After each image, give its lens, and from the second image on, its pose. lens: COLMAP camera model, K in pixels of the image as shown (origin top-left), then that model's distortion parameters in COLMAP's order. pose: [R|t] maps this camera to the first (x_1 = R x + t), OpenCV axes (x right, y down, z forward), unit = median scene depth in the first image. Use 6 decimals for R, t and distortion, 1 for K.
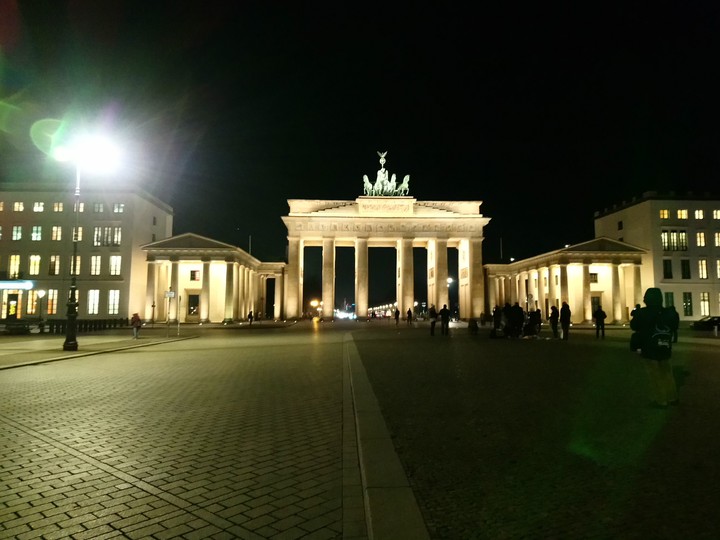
lens RADIAL K [[486.6, 0, 369.3], [0, 486.6, 268.4], [0, 0, 1]] dist [0.004906, -0.000051]
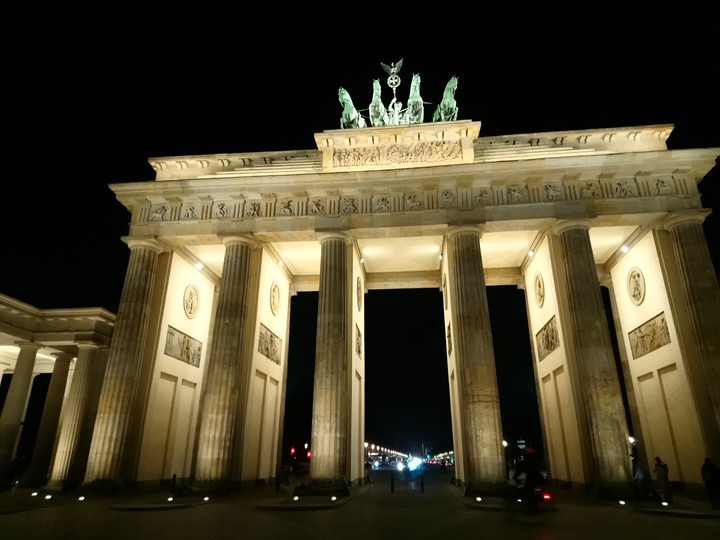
lens RADIAL K [[486.6, 0, 369.3], [0, 486.6, 268.4], [0, 0, 1]] dist [0.004906, -0.000051]
pose [[0.987571, -0.061137, -0.144797, 0.060811], [0.015289, 0.954246, -0.298630, 0.065533], [0.156430, 0.292705, 0.943321, 0.679670]]
